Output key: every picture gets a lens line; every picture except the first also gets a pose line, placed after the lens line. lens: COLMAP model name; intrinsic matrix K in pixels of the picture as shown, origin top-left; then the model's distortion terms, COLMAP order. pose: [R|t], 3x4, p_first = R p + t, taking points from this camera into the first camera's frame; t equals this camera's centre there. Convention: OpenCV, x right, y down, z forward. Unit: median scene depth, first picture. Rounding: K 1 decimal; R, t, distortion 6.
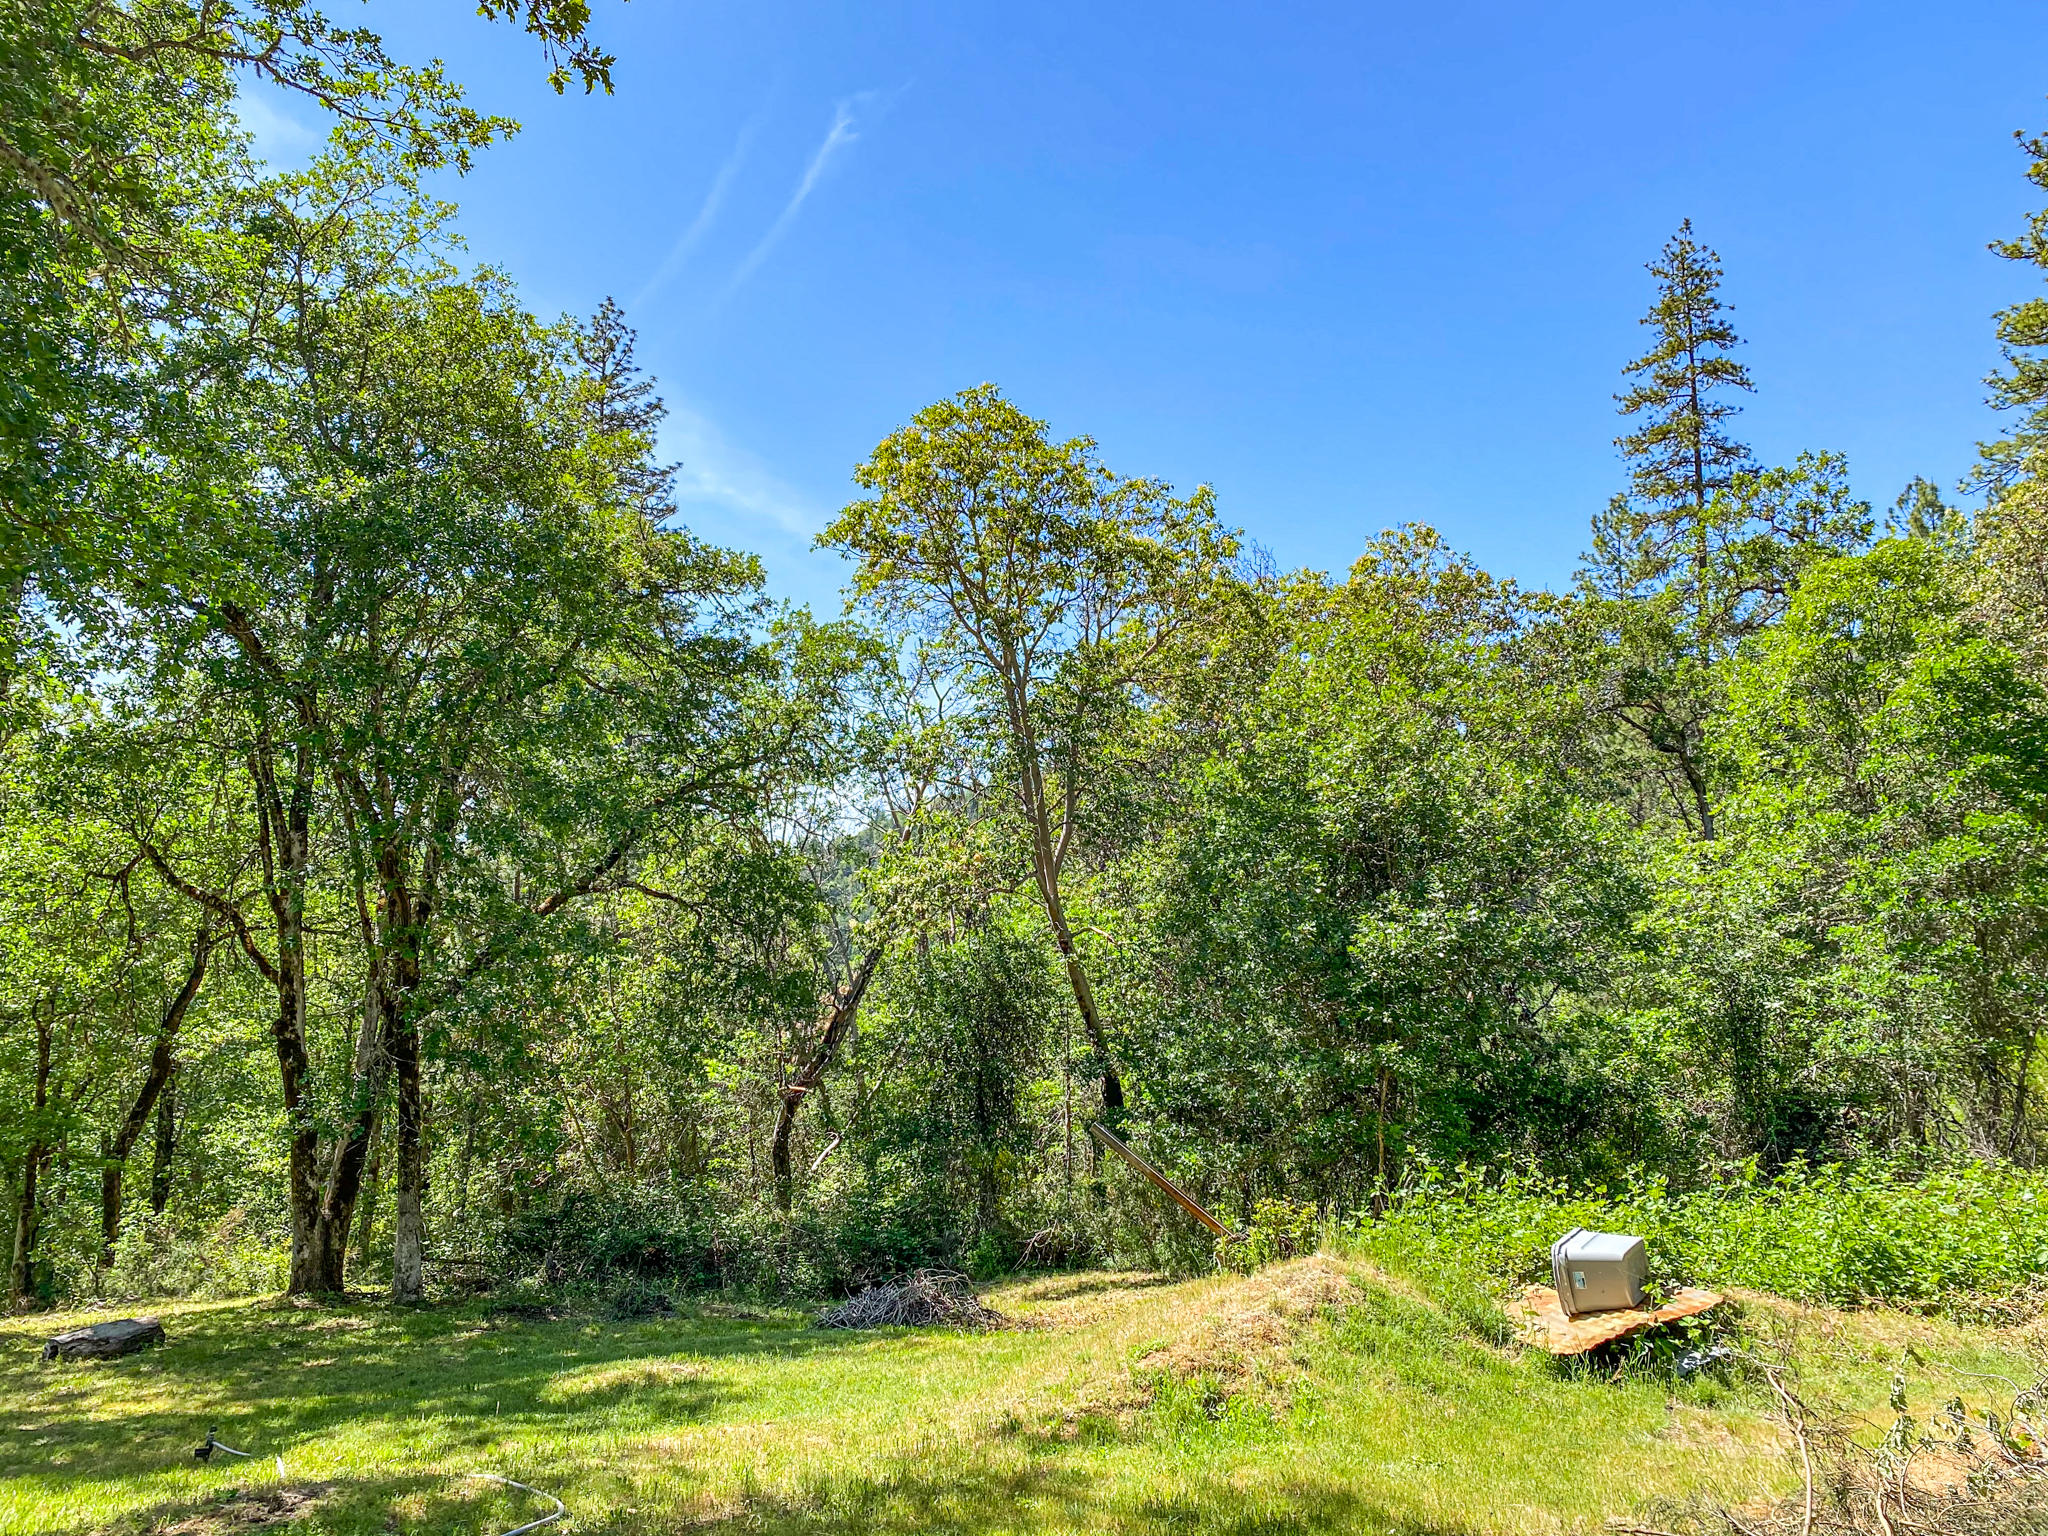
lens RADIAL K [[1570.2, 0, 1012.5], [0, 1570.2, 759.0], [0, 0, 1]] dist [0.114331, -0.143830]
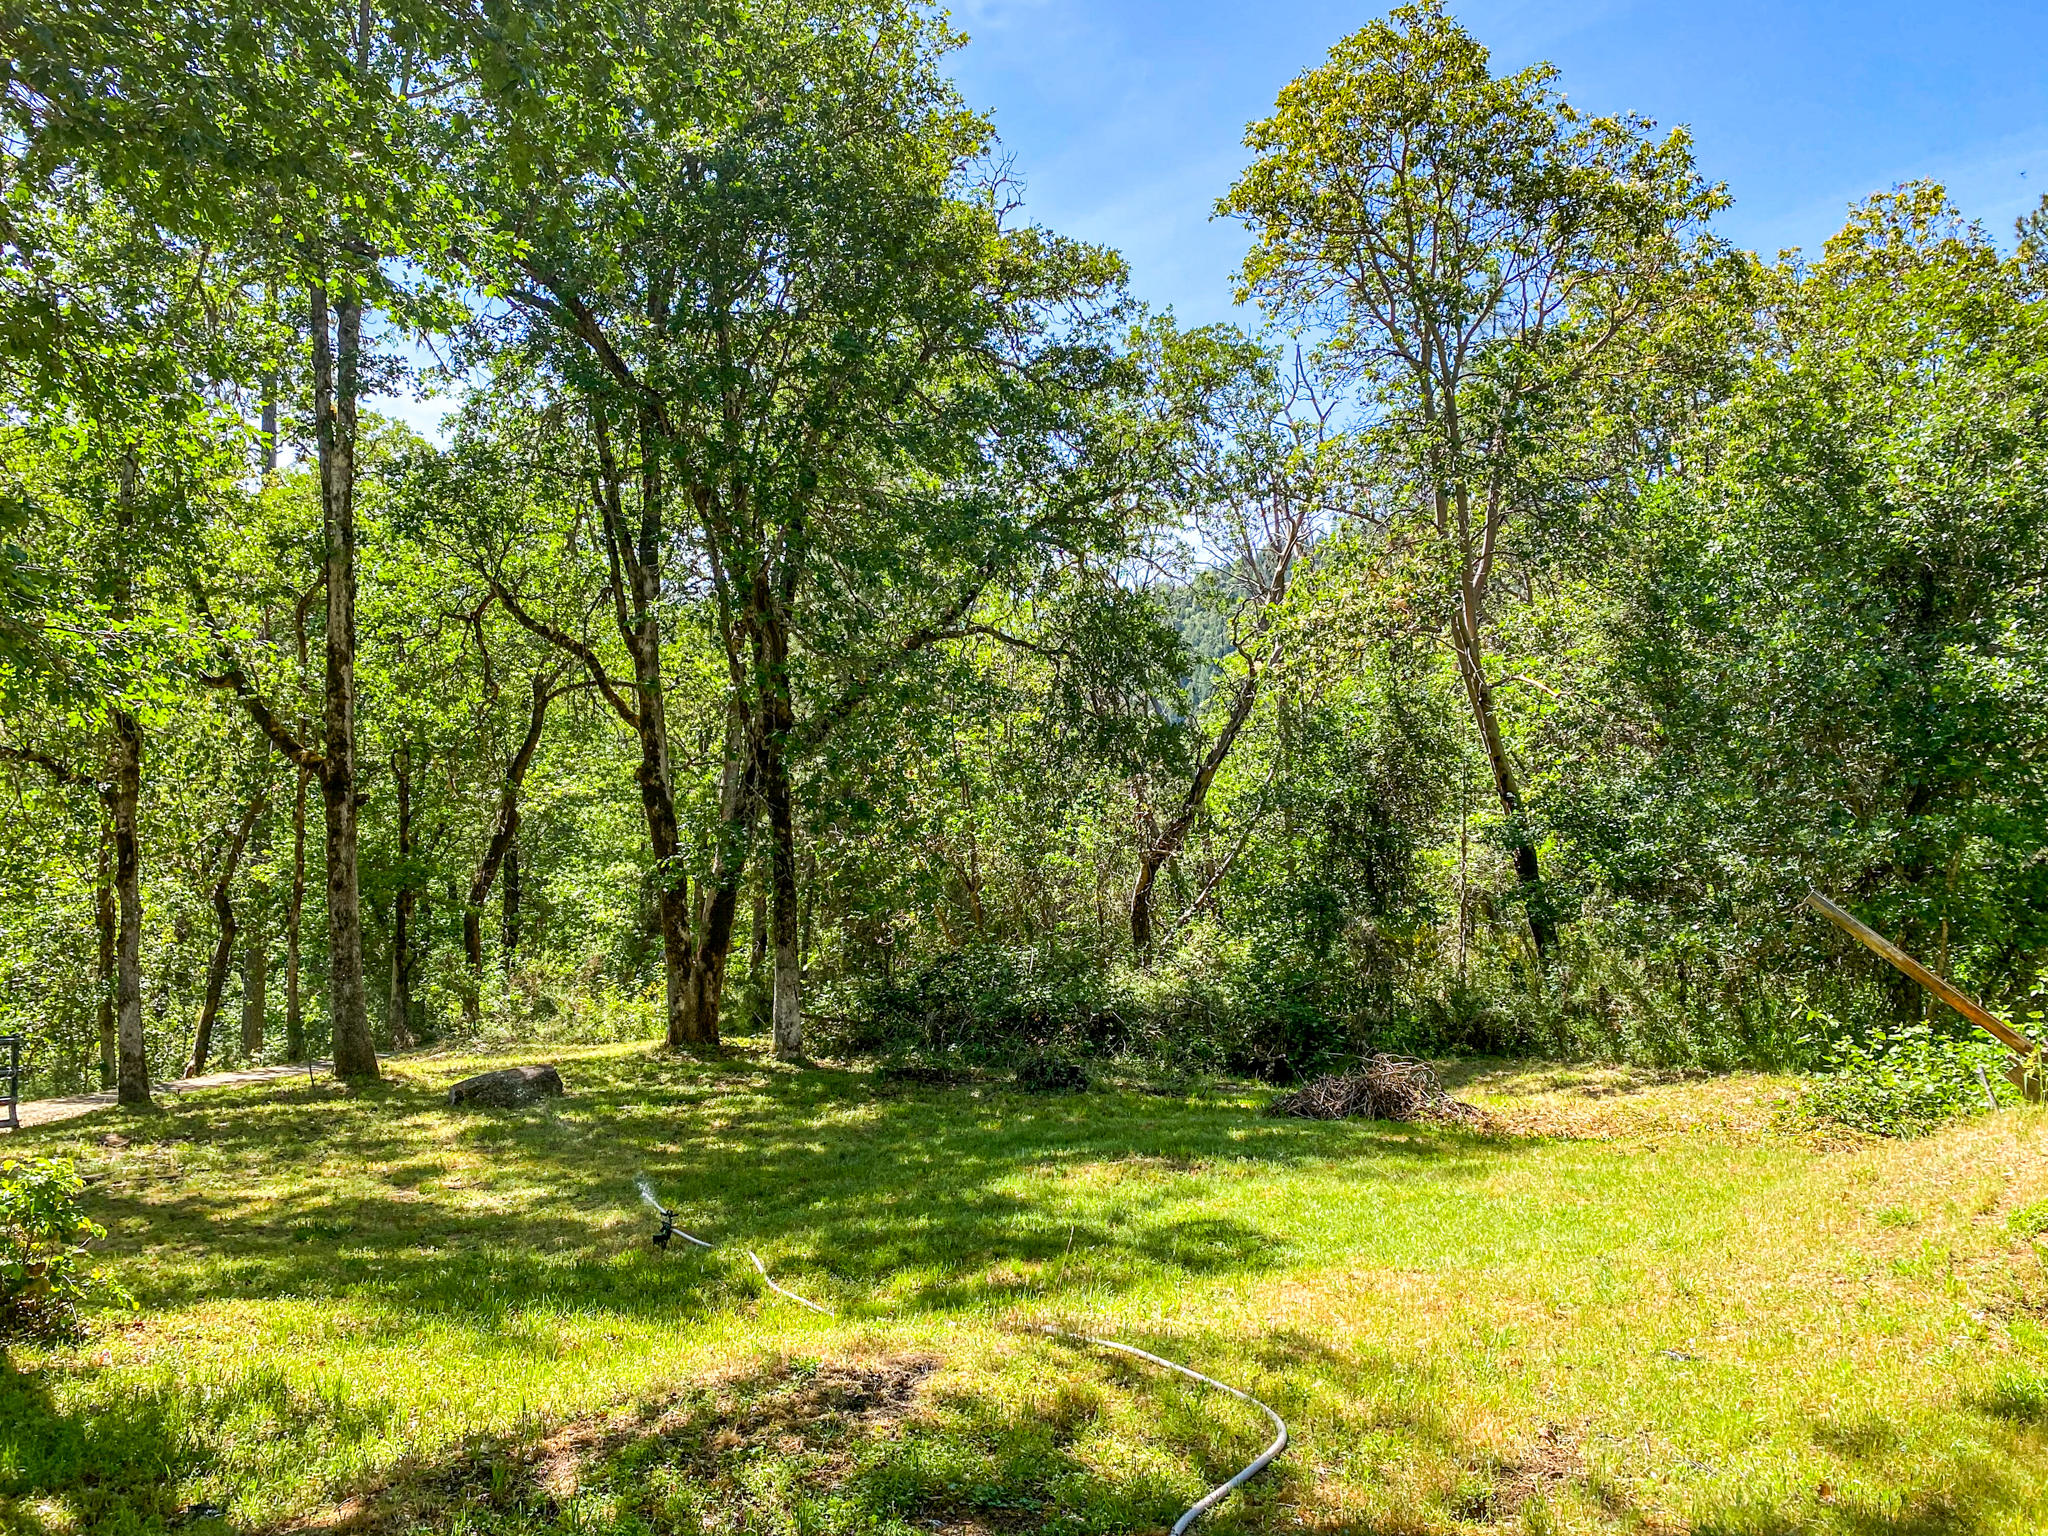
lens RADIAL K [[1582.5, 0, 1024.0], [0, 1582.5, 768.0], [0, 0, 1]] dist [0.023236, -0.003643]
pose [[0.988369, 0.009661, -0.151768, -0.080813], [0.012550, 0.989394, 0.144711, 0.027262], [0.151557, -0.144932, 0.977765, 0.102184]]
